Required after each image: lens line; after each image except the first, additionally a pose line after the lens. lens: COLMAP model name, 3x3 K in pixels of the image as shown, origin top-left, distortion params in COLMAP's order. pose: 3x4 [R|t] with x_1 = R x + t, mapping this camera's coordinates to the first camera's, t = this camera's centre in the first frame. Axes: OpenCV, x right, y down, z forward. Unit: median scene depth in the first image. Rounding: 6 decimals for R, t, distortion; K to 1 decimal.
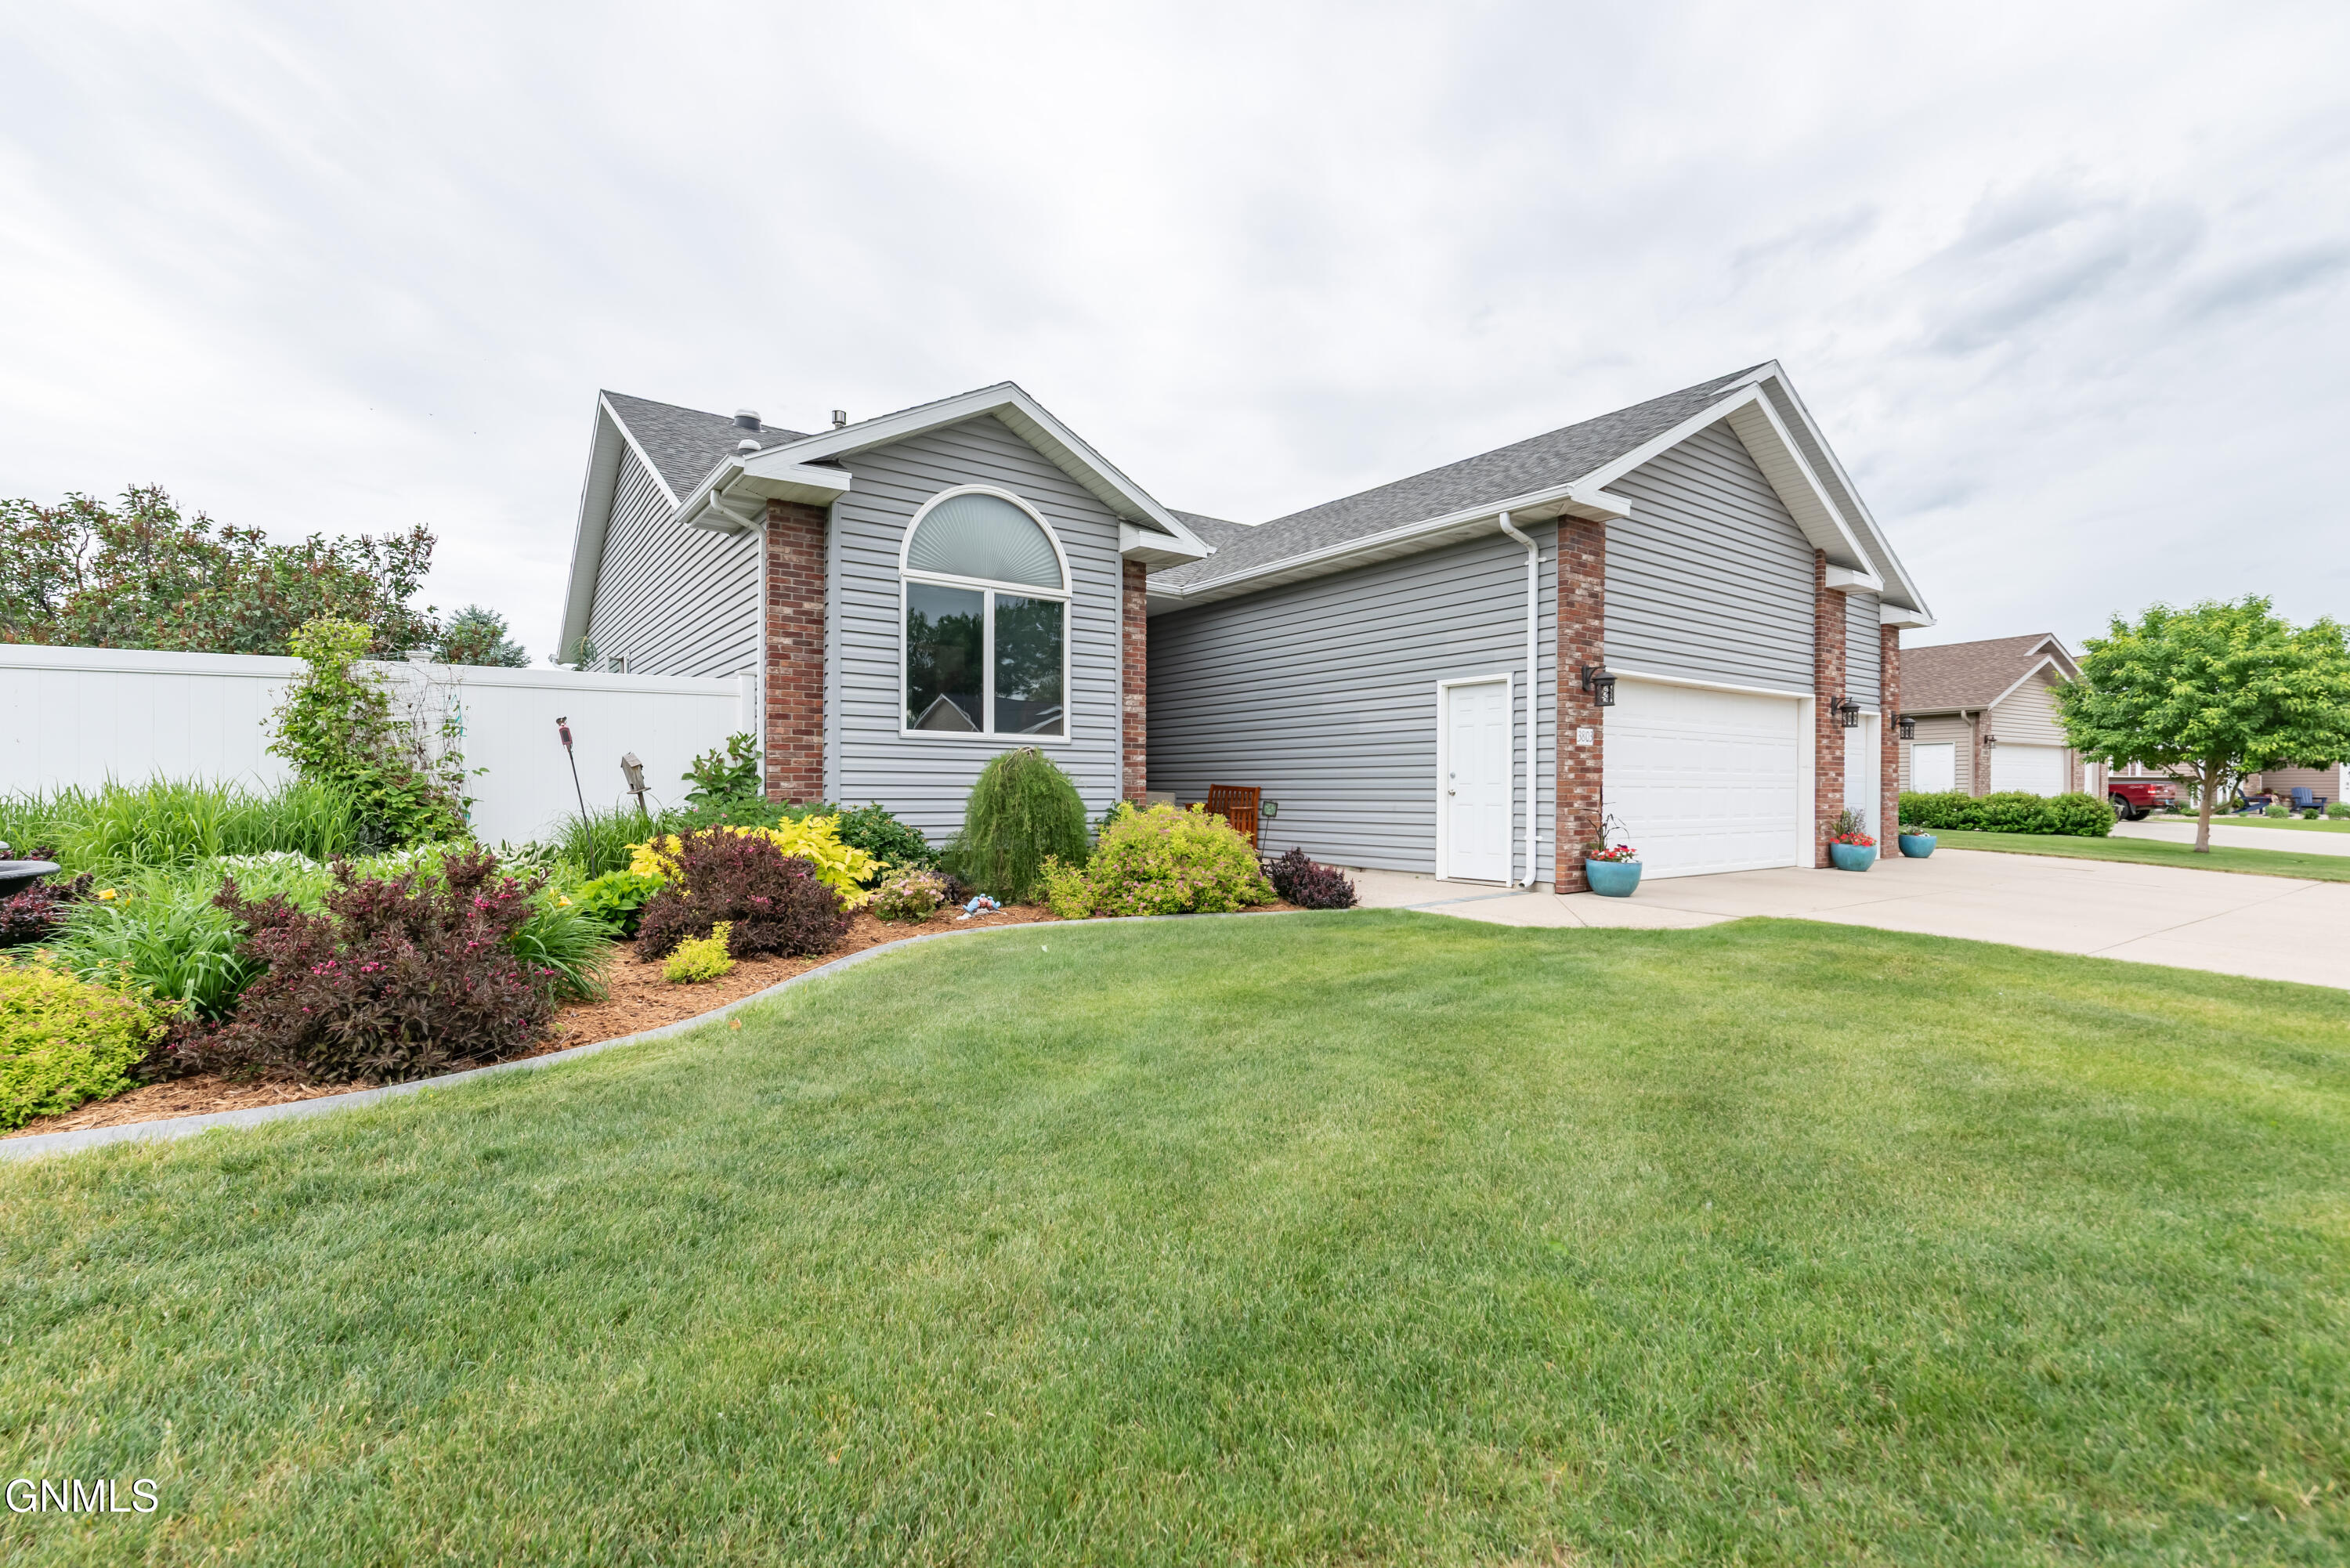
lens RADIAL K [[1005.6, 0, 1178.5], [0, 1005.6, 795.6], [0, 0, 1]] dist [-0.001047, 0.000762]
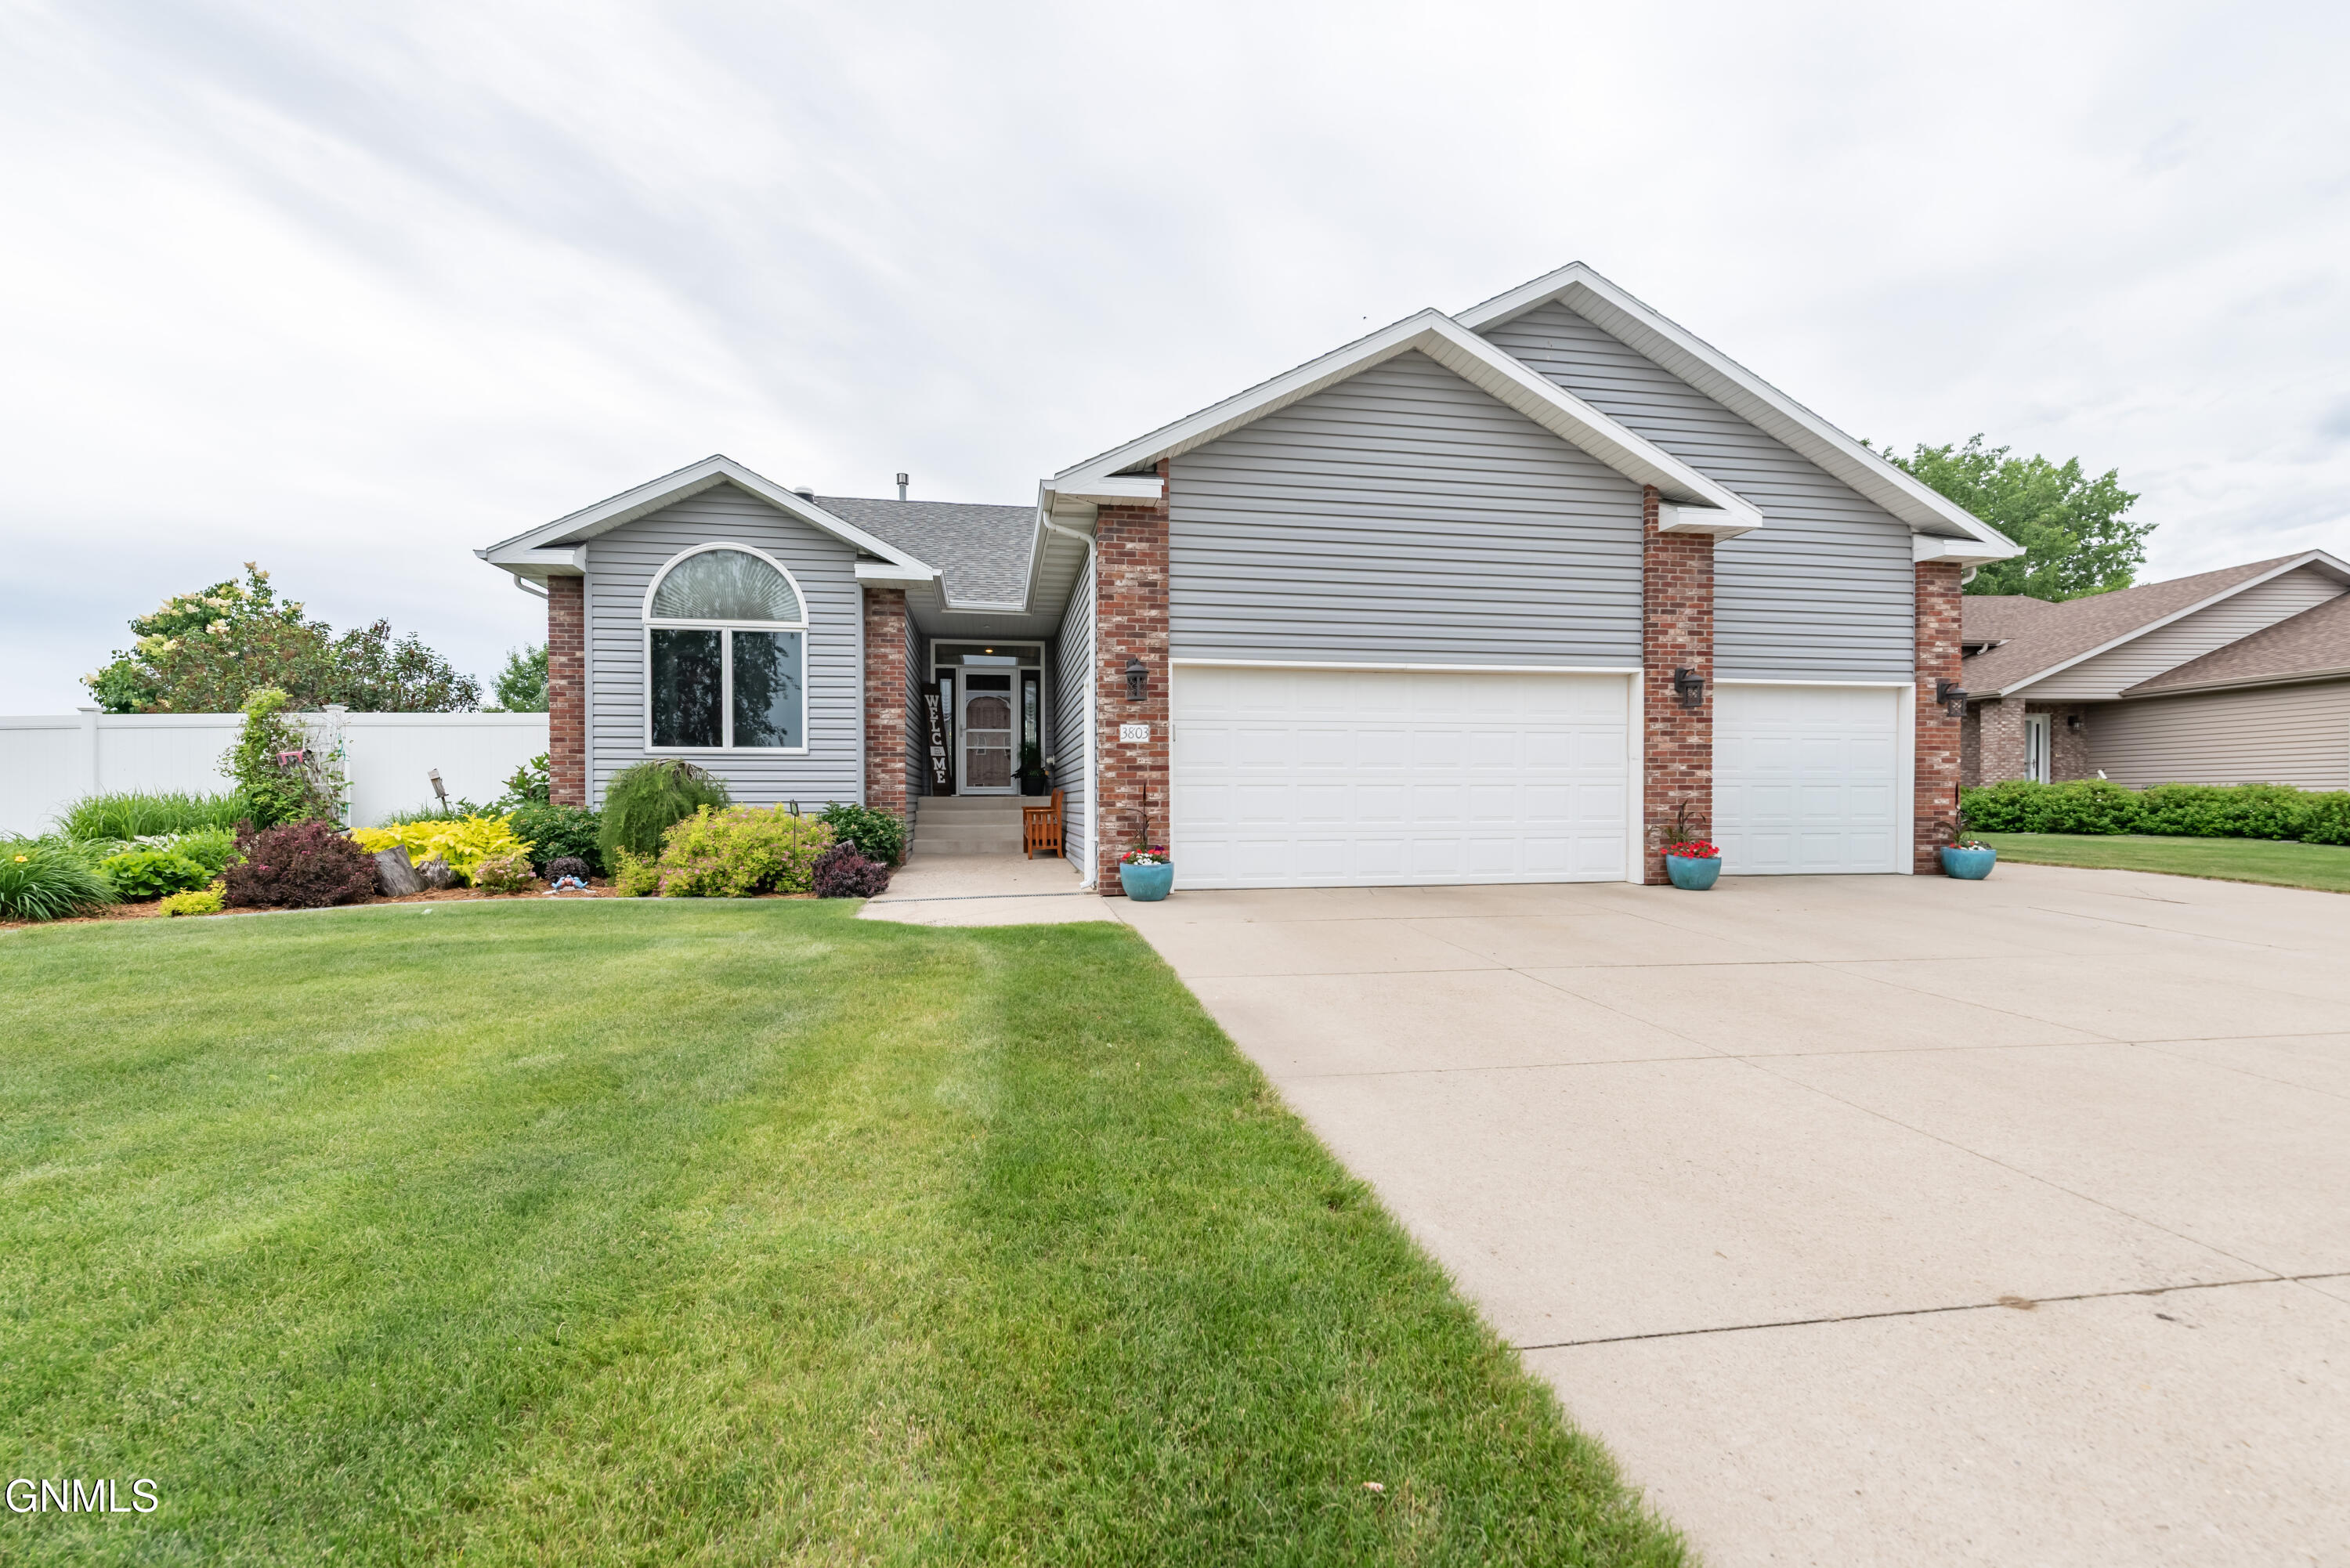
lens RADIAL K [[1005.6, 0, 1178.5], [0, 1005.6, 795.6], [0, 0, 1]] dist [-0.001047, 0.000762]
pose [[0.899959, -0.008001, -0.435900, 0.848712], [0.003543, 0.999933, -0.011040, 0.011304], [0.435959, 0.008391, 0.899927, 0.157180]]
